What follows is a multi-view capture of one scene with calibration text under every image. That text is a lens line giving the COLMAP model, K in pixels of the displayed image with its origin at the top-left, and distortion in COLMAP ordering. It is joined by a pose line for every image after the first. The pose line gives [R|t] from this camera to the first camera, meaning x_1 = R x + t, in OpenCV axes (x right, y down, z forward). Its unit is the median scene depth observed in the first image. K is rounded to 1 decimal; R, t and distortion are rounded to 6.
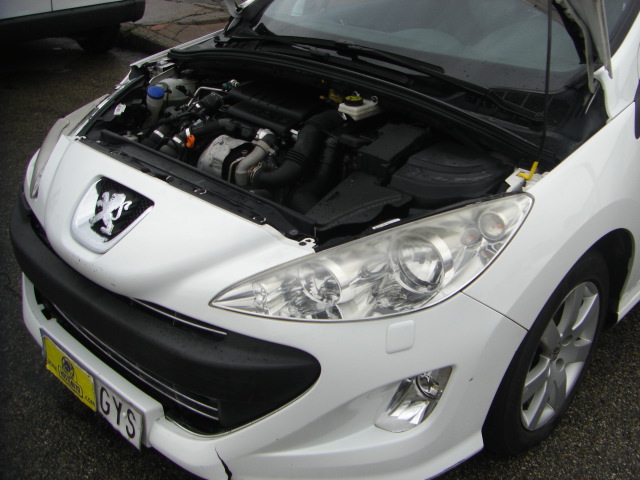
lens RADIAL K [[720.1, 0, 360.0], [0, 720.1, 209.4], [0, 0, 1]] dist [-0.153280, 0.077558]
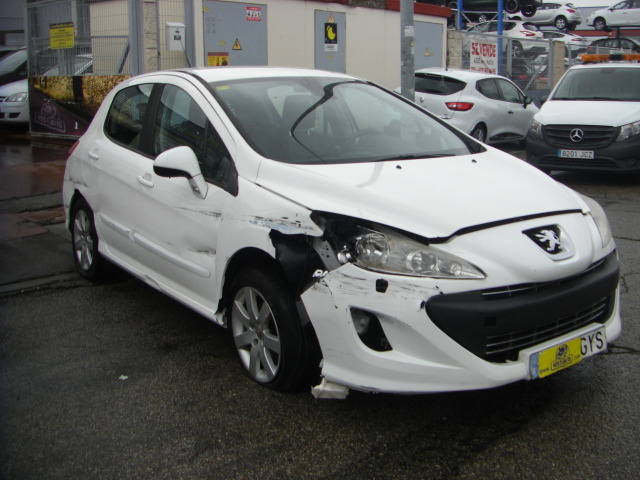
lens RADIAL K [[720.1, 0, 360.0], [0, 720.1, 209.4], [0, 0, 1]] dist [-0.153280, 0.077558]
pose [[0.172052, -0.194089, 0.965778, -2.074060], [0.413183, 0.904208, 0.108108, -0.438571], [-0.894247, 0.380443, 0.235765, 0.974459]]
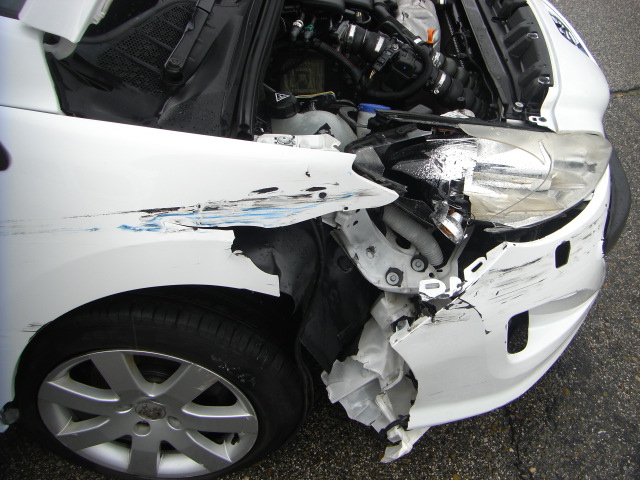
lens RADIAL K [[720.1, 0, 360.0], [0, 720.1, 209.4], [0, 0, 1]] dist [-0.153280, 0.077558]
pose [[-0.686704, -0.502893, 0.524916, -0.838296], [0.230199, 0.534494, 0.813219, -0.790197], [-0.689526, 0.679276, -0.251273, 1.661464]]
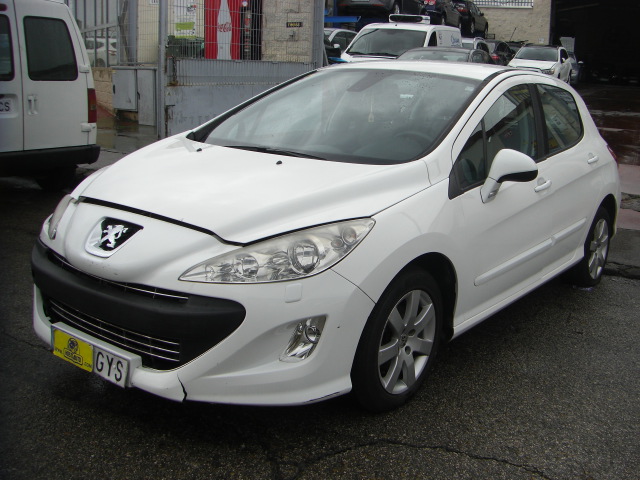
lens RADIAL K [[720.1, 0, 360.0], [0, 720.1, 209.4], [0, 0, 1]] dist [-0.153280, 0.077558]
pose [[0.994840, 0.004660, 0.101353, 0.034171], [0.019519, 0.971496, -0.236251, 0.328868], [-0.099565, 0.237010, 0.966392, -0.588265]]
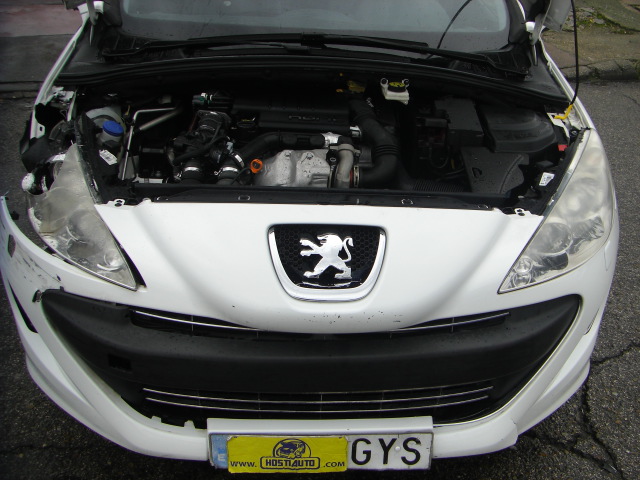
lens RADIAL K [[720.1, 0, 360.0], [0, 720.1, 209.4], [0, 0, 1]] dist [-0.153280, 0.077558]
pose [[0.688277, -0.304912, 0.658258, -0.906286], [0.251428, 0.951404, 0.177805, -0.205244], [-0.680484, 0.043125, 0.731493, 0.303640]]
